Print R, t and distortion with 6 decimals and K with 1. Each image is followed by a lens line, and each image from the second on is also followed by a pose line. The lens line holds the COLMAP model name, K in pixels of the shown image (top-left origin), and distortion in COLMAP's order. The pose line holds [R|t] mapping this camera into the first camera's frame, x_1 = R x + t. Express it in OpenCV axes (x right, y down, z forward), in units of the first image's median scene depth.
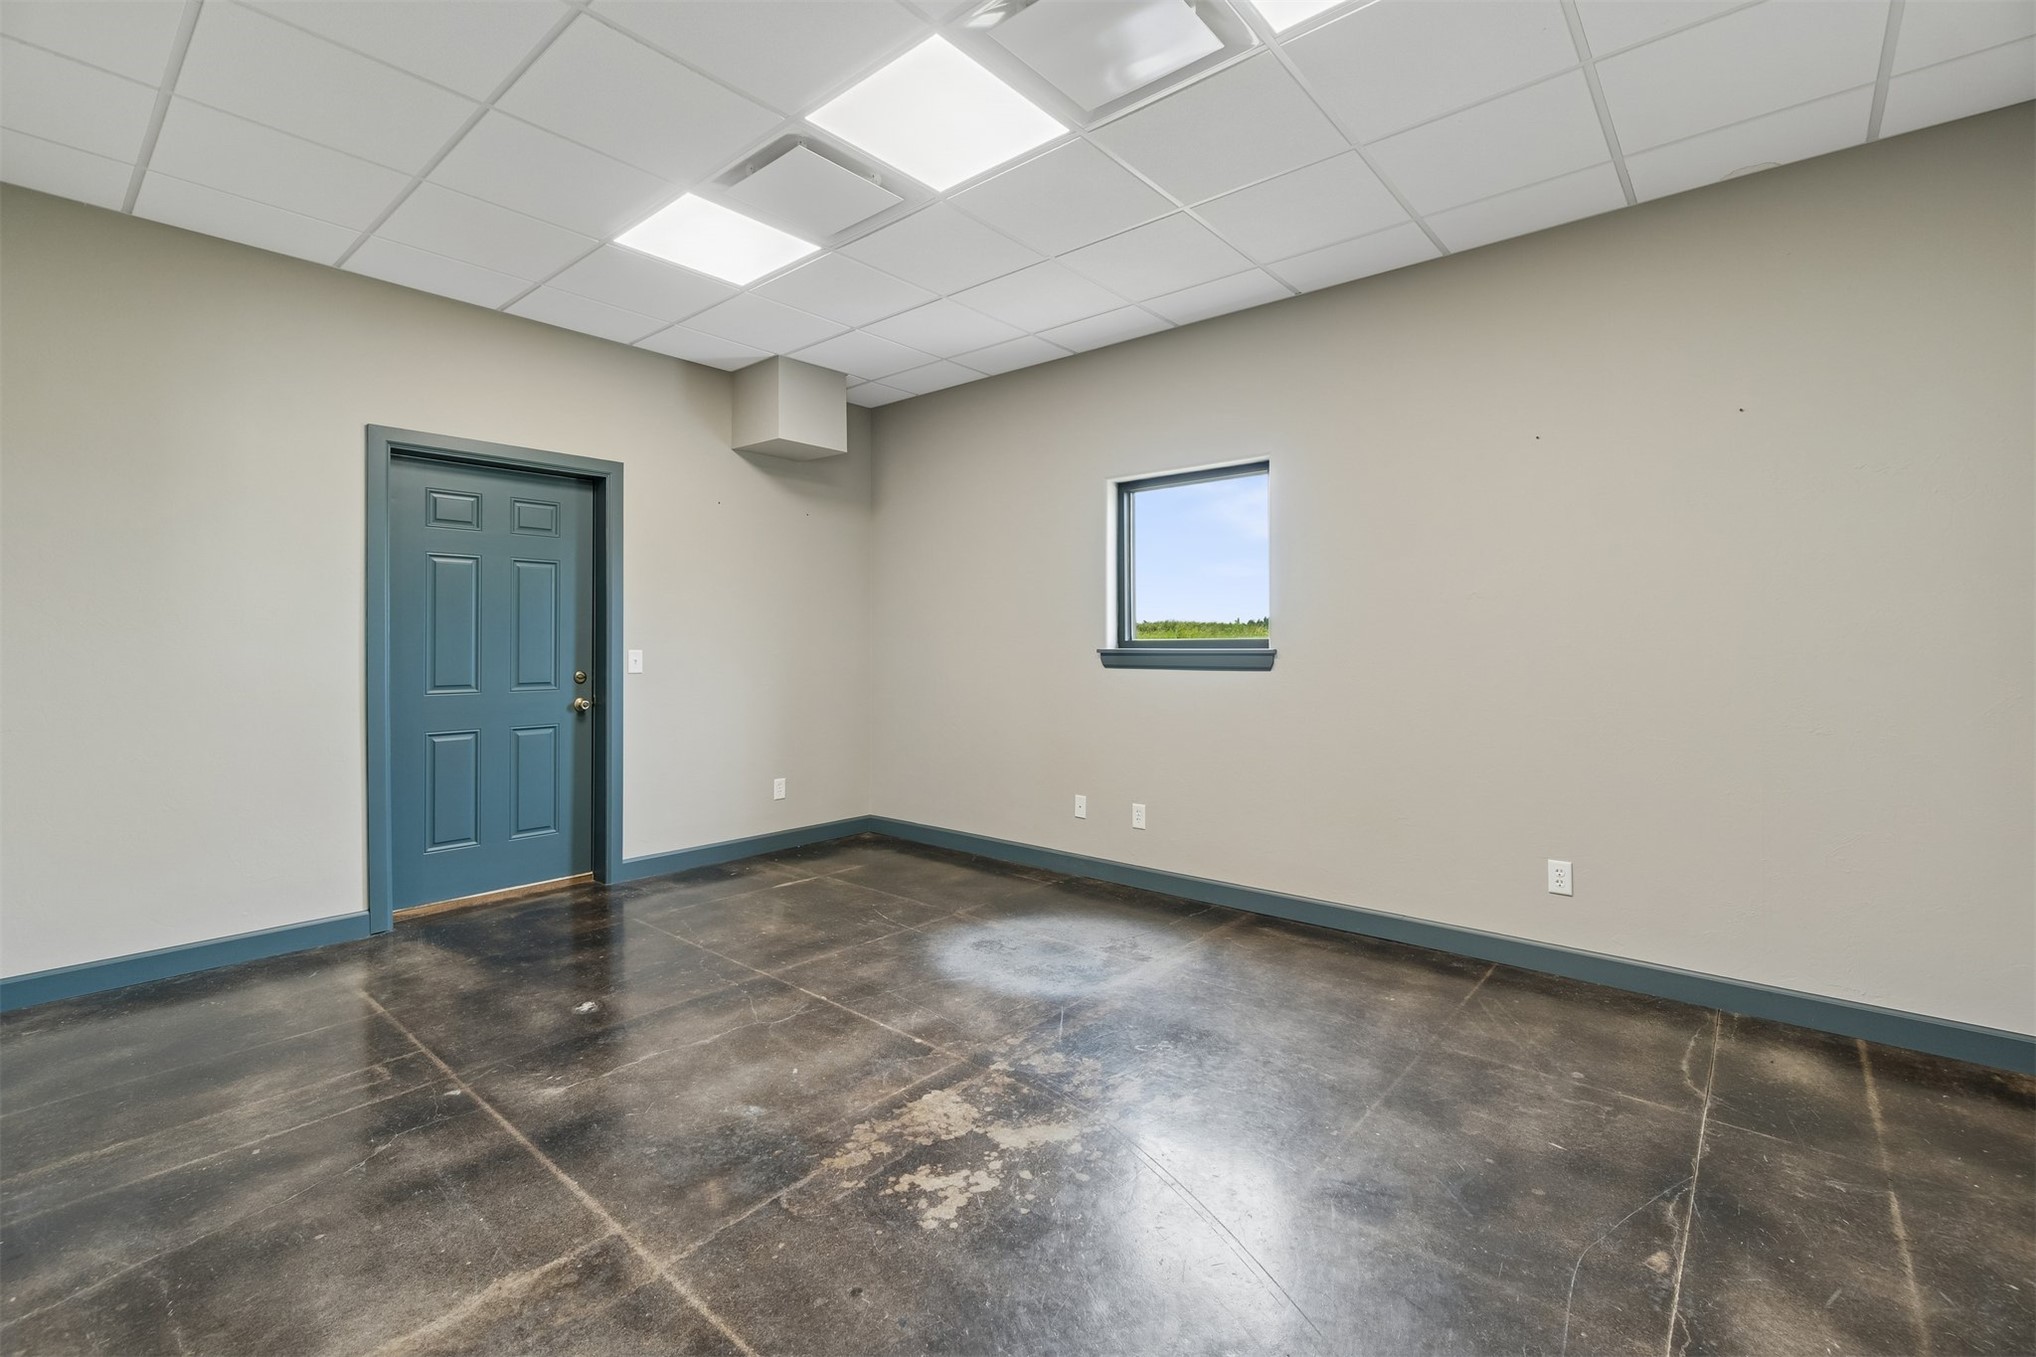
lens RADIAL K [[877.6, 0, 1024.9], [0, 877.6, 640.8], [0, 0, 1]] dist [-0.006410, 0.001946]
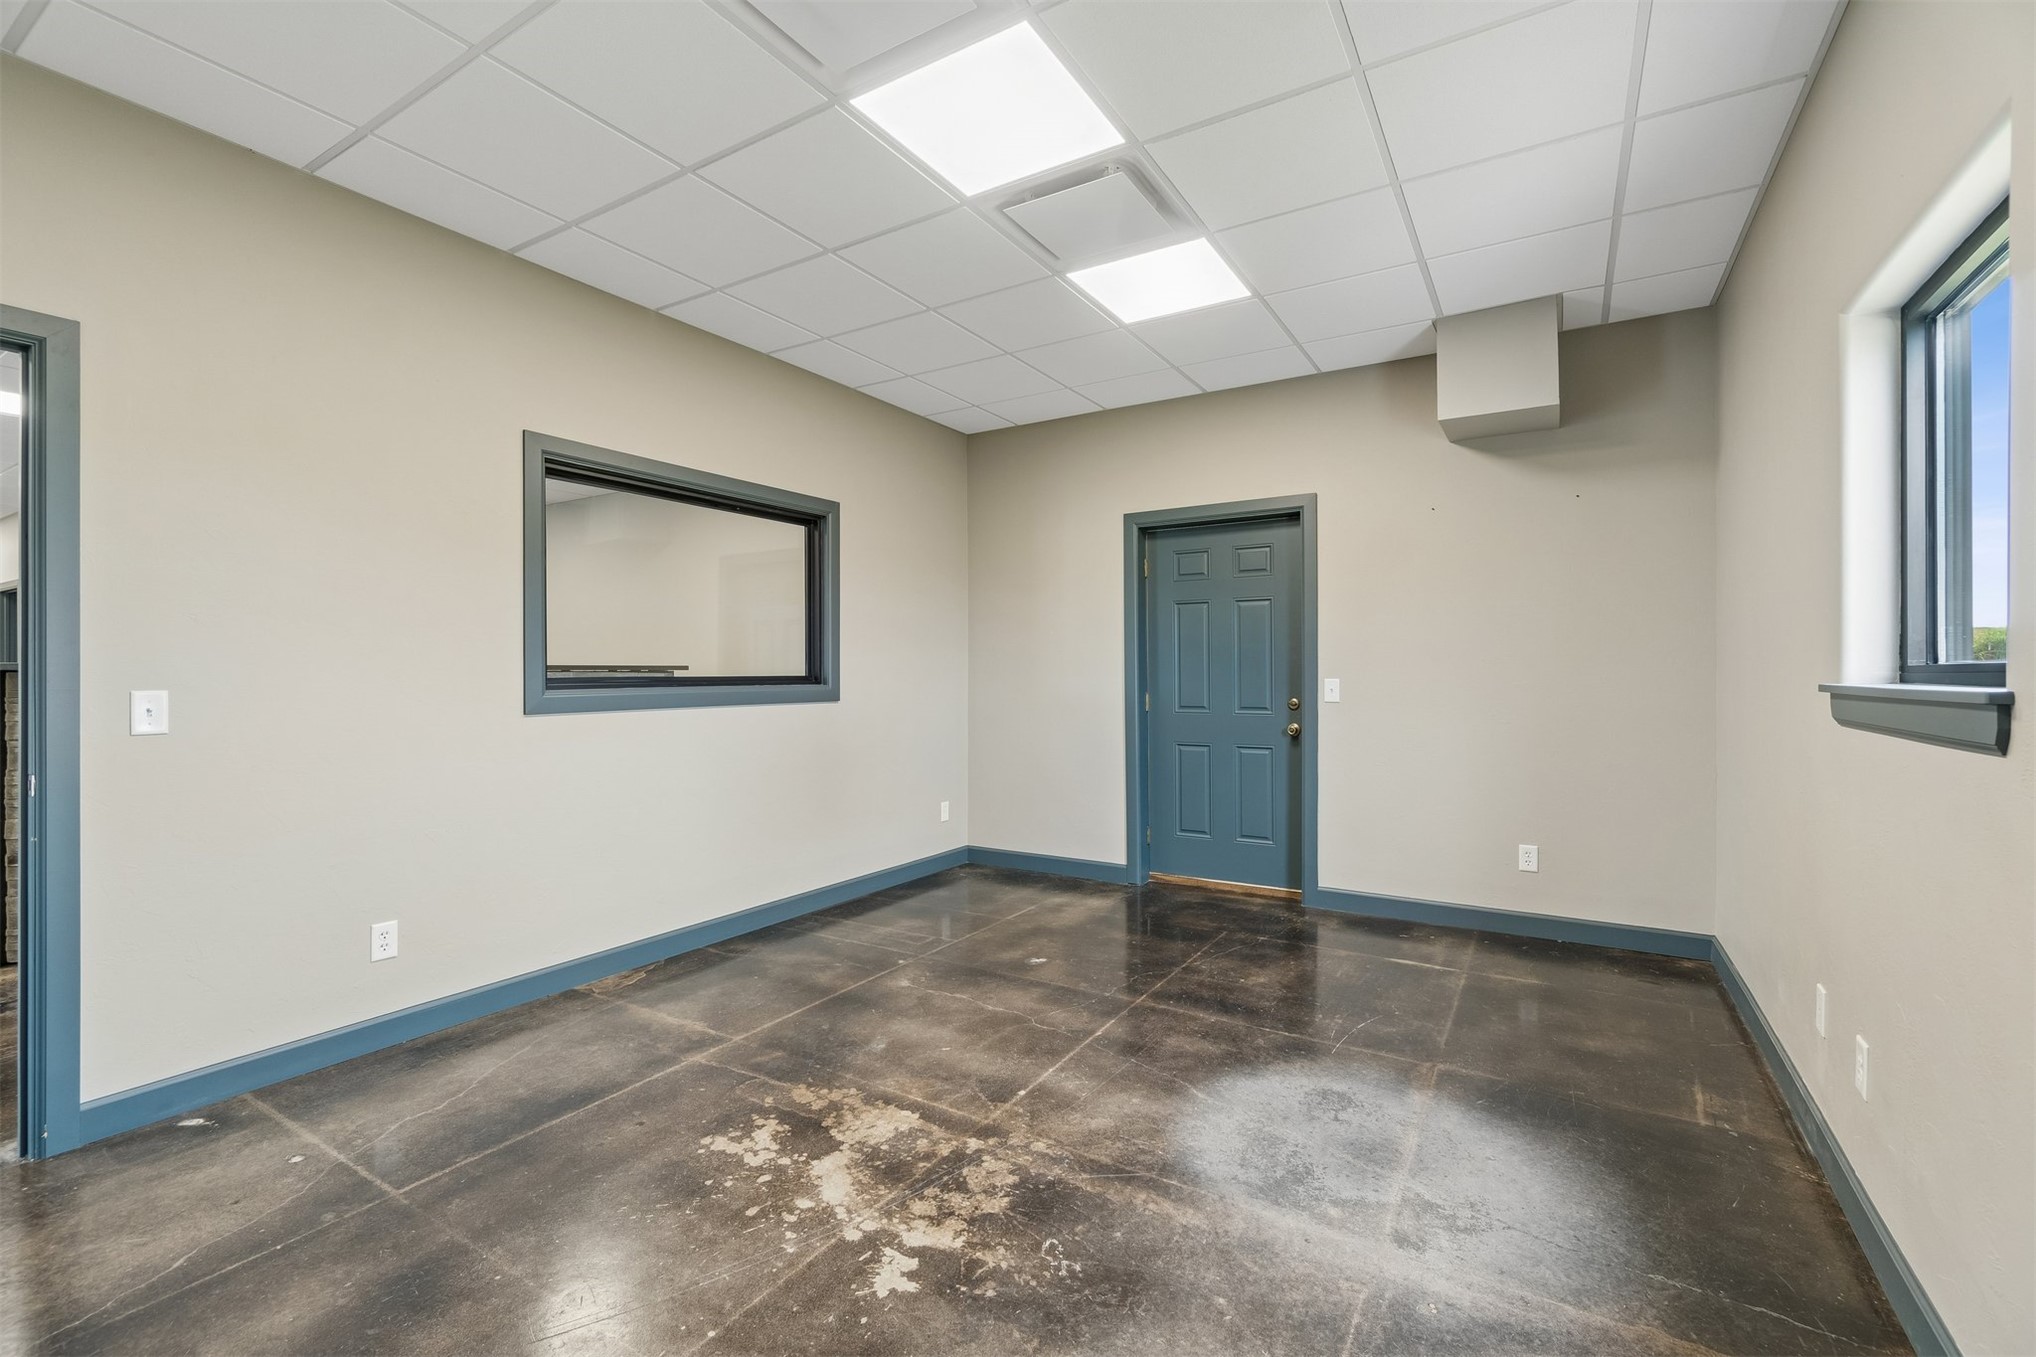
lens RADIAL K [[877.6, 0, 1026.9], [0, 877.6, 677.8], [0, 0, 1]] dist [-0.006410, 0.001946]
pose [[0.157591, 0.005729, -0.987488, 0.813609], [0.006876, 0.999953, 0.006899, 0.000236], [0.987481, -0.007877, 0.157544, 0.858764]]
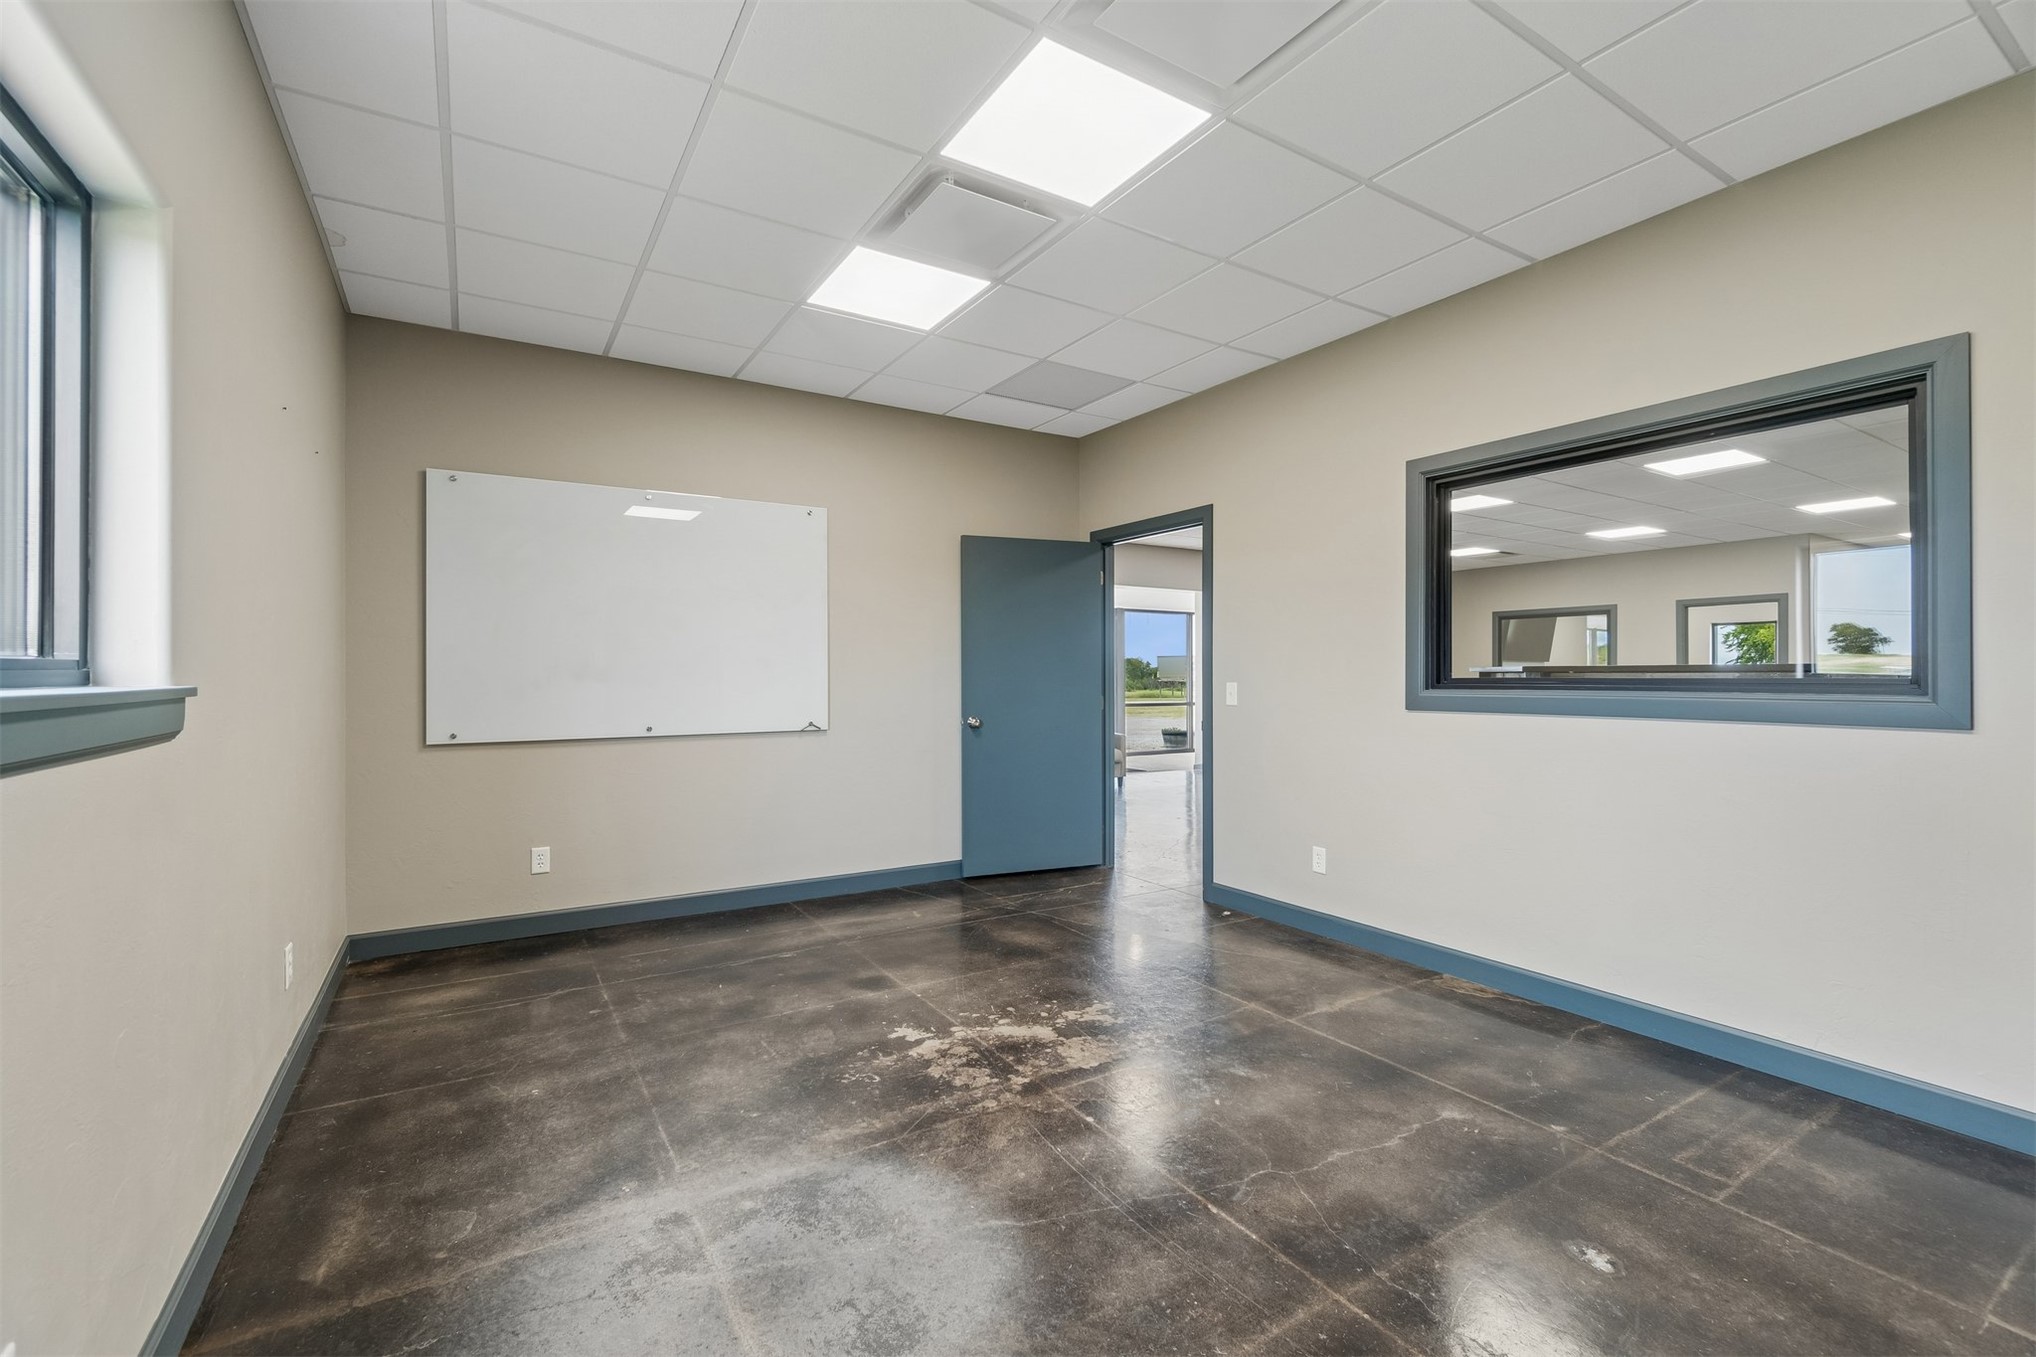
lens RADIAL K [[877.6, 0, 1019.3], [0, 877.6, 670.3], [0, 0, 1]] dist [-0.006410, 0.001946]
pose [[-0.951749, 0.000675, 0.306876, -0.328020], [-0.003012, 0.999929, -0.011539, 0.008151], [-0.306862, -0.011907, -0.951680, 1.878453]]
